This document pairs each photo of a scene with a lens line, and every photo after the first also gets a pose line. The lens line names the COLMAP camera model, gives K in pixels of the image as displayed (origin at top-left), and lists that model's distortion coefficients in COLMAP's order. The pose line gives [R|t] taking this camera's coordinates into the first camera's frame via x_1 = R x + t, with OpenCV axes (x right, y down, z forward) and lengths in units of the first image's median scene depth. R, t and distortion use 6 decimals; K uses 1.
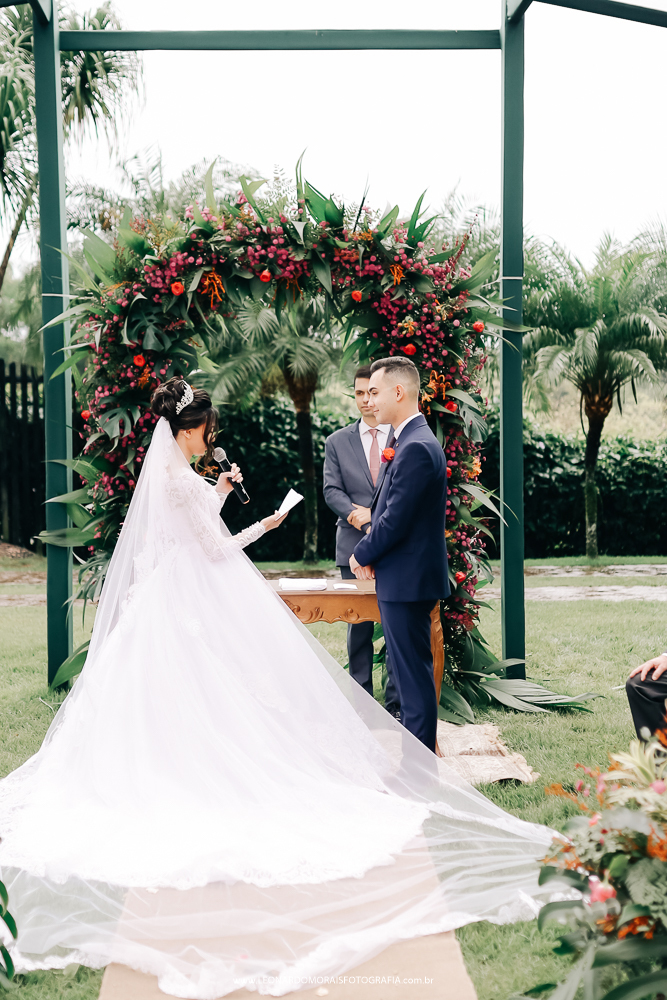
lens RADIAL K [[1532.6, 0, 333.5], [0, 1532.6, 500.0], [0, 0, 1]] dist [-0.056026, 0.052339]
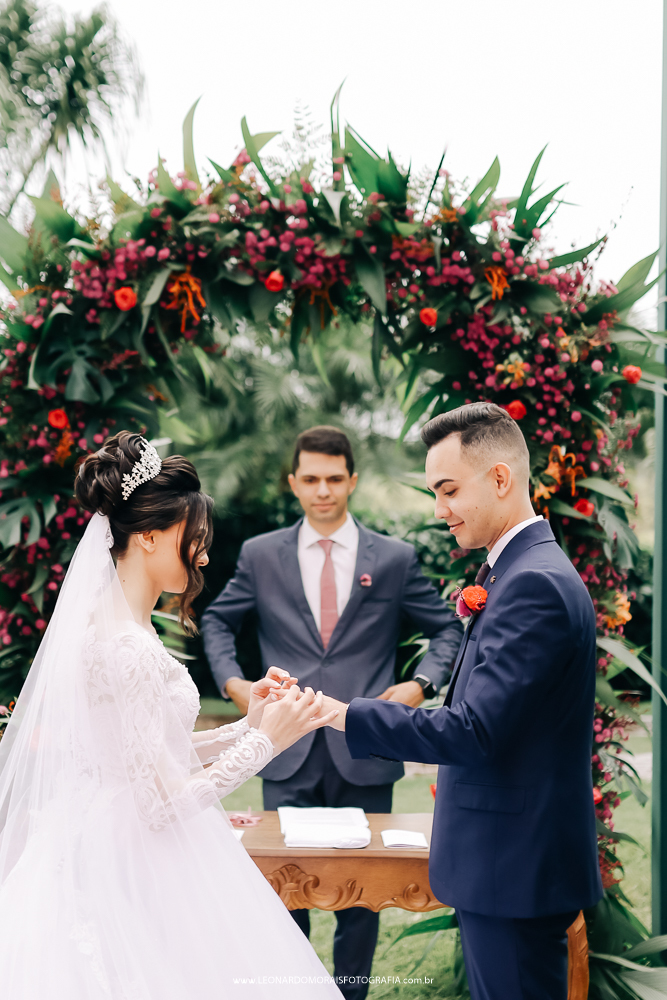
lens RADIAL K [[1532.6, 0, 333.5], [0, 1532.6, 500.0], [0, 0, 1]] dist [-0.056026, 0.052339]
pose [[0.999532, 0.021713, -0.021560, -0.007032], [-0.023066, 0.997644, -0.064617, -0.023736], [0.020106, 0.065084, 0.997677, 0.410541]]
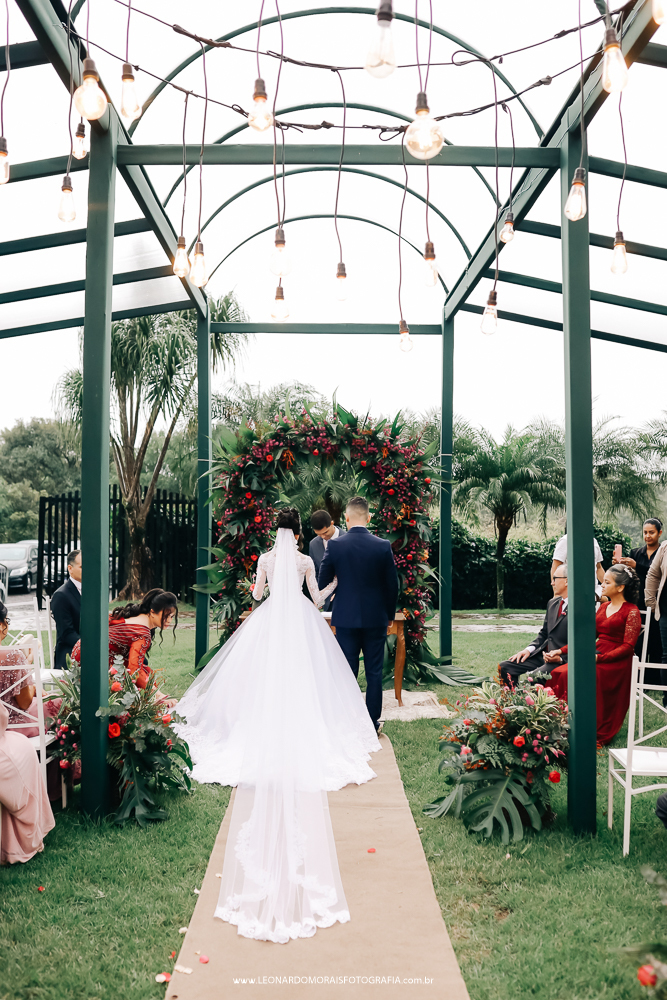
lens RADIAL K [[945.7, 0, 333.5], [0, 945.7, 500.0], [0, 0, 1]] dist [-0.007136, 0.001199]
pose [[0.999561, 0.016234, -0.024800, 0.007634], [-0.018179, 0.996603, -0.080327, 0.006835], [0.023412, 0.080742, 0.996460, -0.166574]]
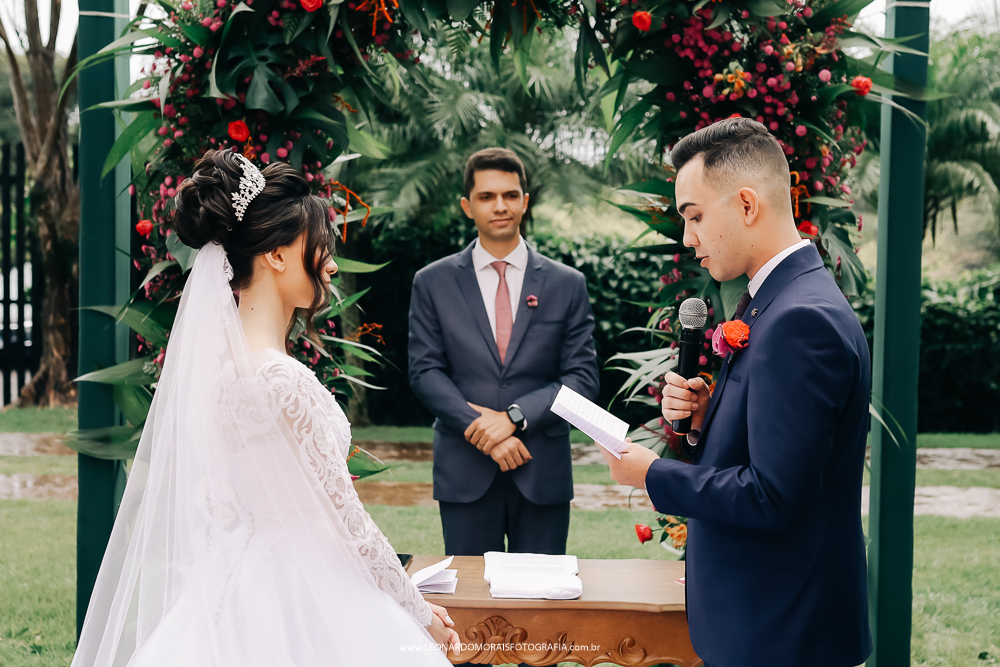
lens RADIAL K [[1532.6, 0, 500.0], [0, 1532.6, 333.5], [0, 0, 1]] dist [-0.056026, 0.052339]
pose [[0.999278, 0.028585, -0.025035, -0.017900], [-0.028424, 0.999573, 0.006762, -0.024814], [0.025218, -0.006046, 0.999664, 0.453207]]
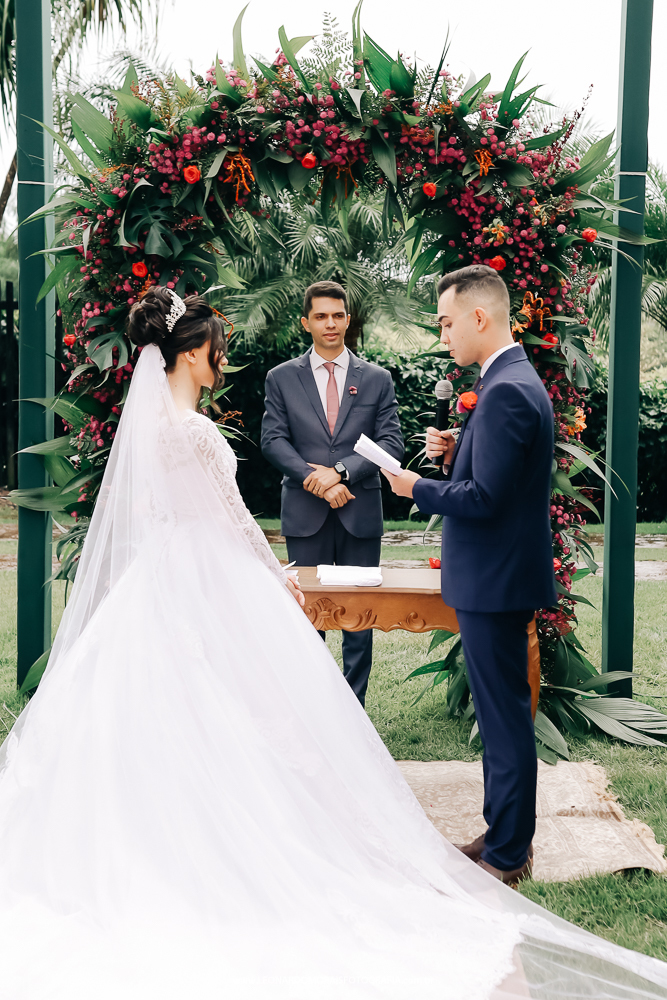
lens RADIAL K [[1566.0, 0, 334.4], [0, 1566.0, 515.1], [0, 0, 1]] dist [-0.051493, -0.154060]
pose [[0.999357, 0.026370, -0.024292, -0.008637], [-0.025247, 0.998648, 0.045441, -0.007153], [0.025457, -0.044799, 0.998672, 0.222872]]
